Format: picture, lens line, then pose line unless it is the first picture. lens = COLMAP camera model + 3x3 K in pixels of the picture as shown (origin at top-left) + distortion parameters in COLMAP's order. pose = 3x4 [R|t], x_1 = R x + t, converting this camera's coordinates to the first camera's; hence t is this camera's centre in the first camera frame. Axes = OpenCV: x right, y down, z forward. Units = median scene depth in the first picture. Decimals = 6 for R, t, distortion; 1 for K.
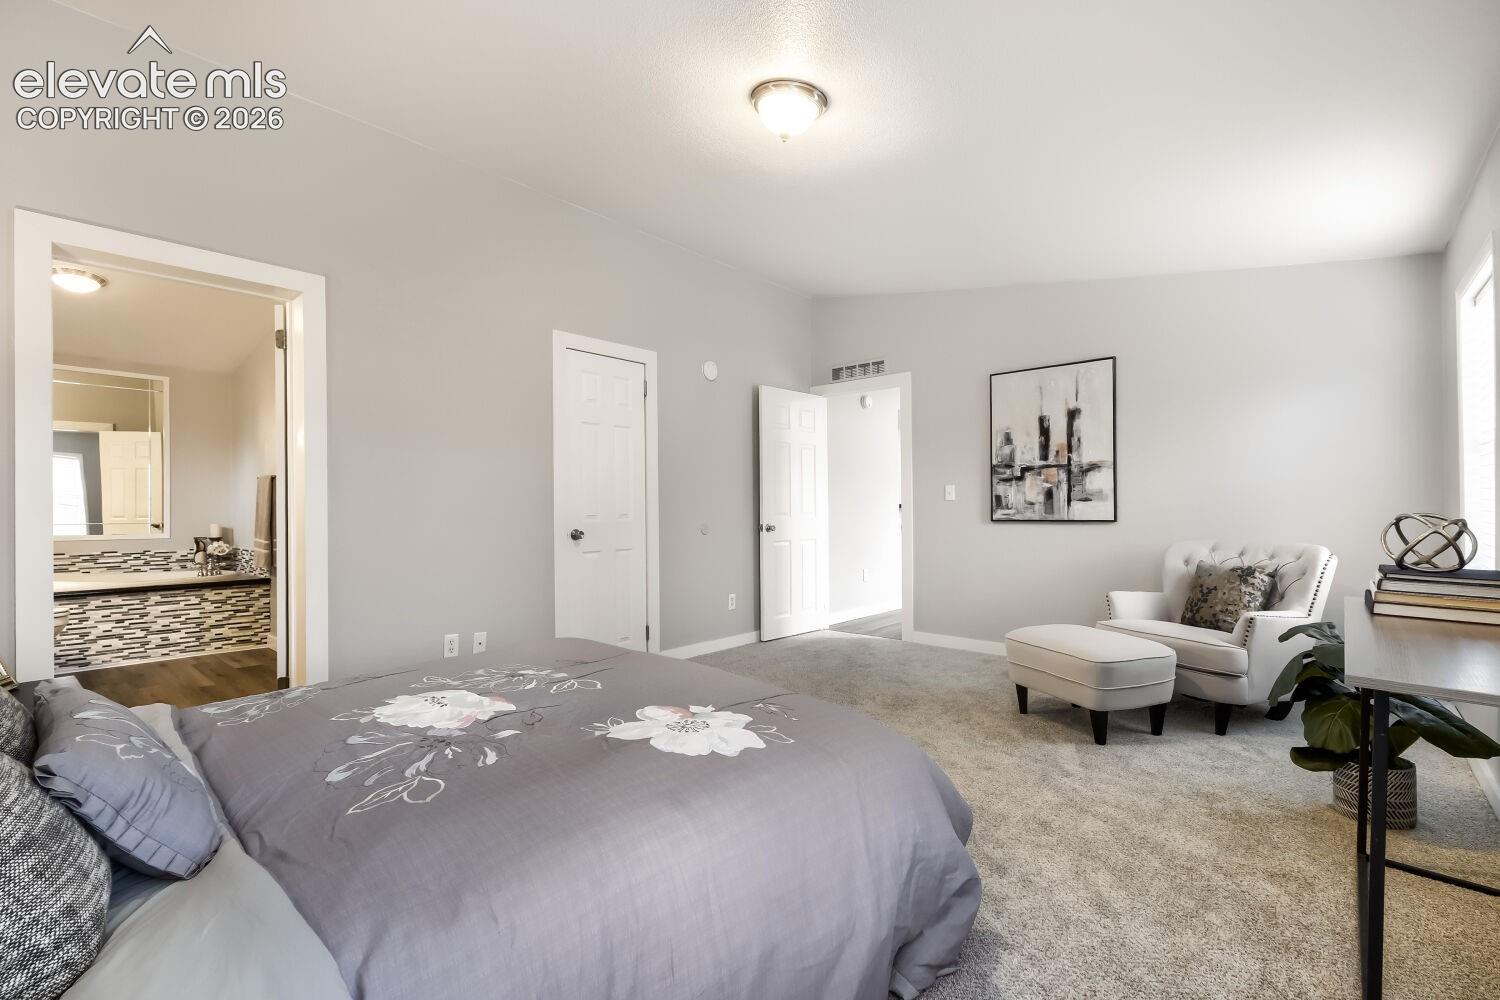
lens RADIAL K [[665.9, 0, 738.4], [0, 665.9, 507.4], [0, 0, 1]] dist [0.000657, 0.000513]
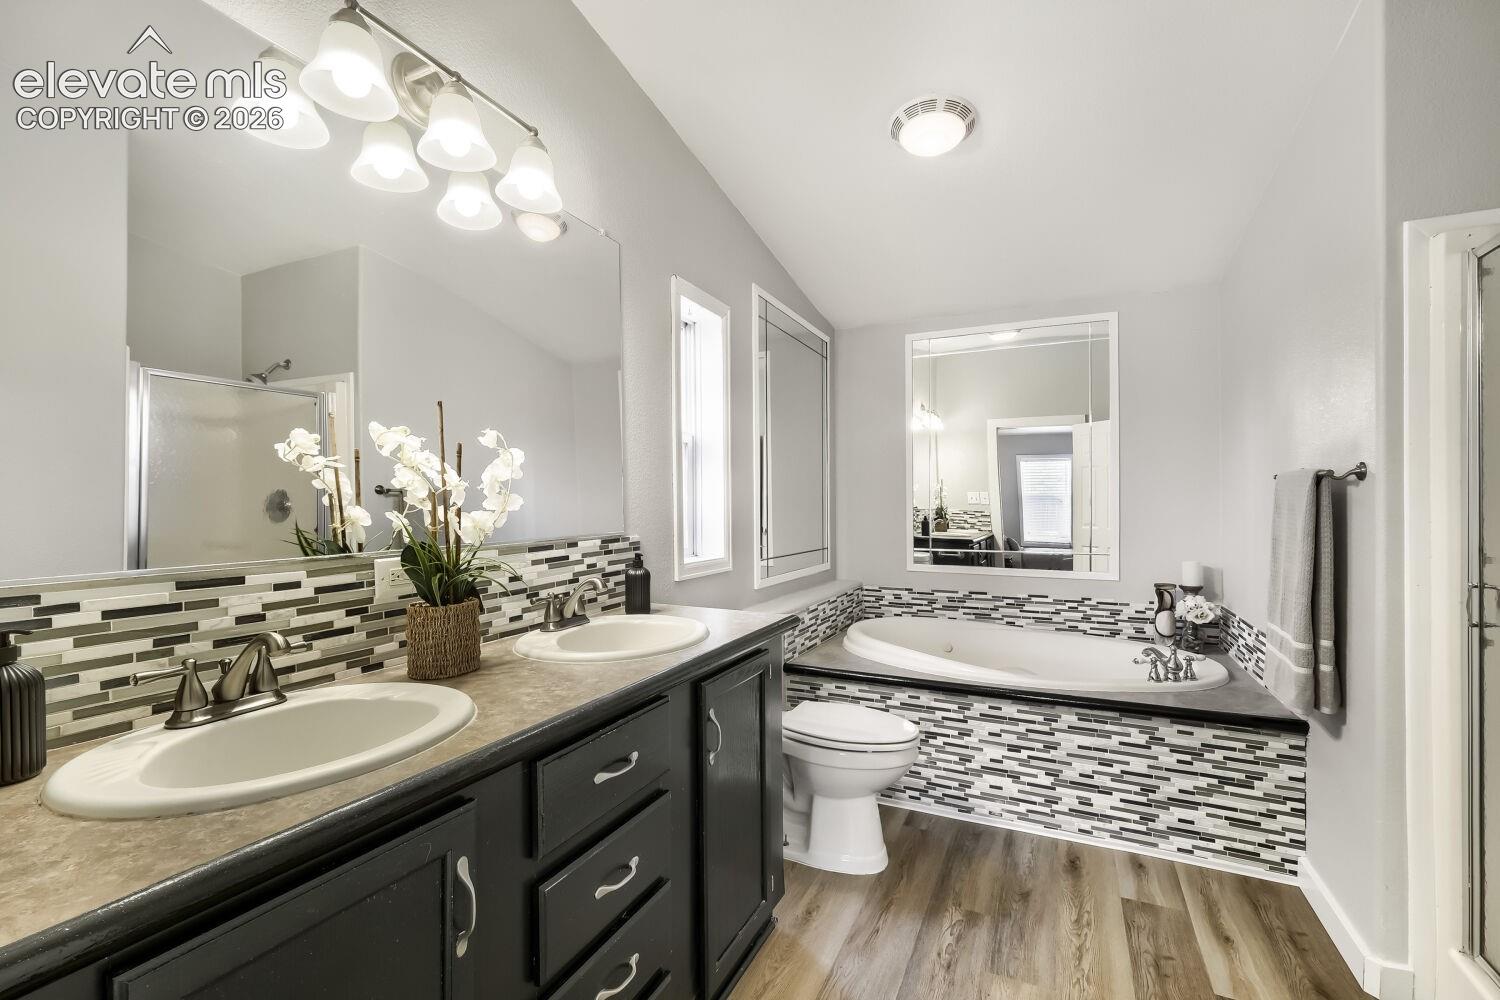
lens RADIAL K [[665.9, 0, 742.4], [0, 665.9, 504.6], [0, 0, 1]] dist [0.000657, 0.000513]
pose [[0.282770, 0.008511, -0.959150, -0.431098], [-0.001879, 0.999964, 0.008319, -0.030637], [0.959186, -0.000551, 0.282776, 0.581288]]
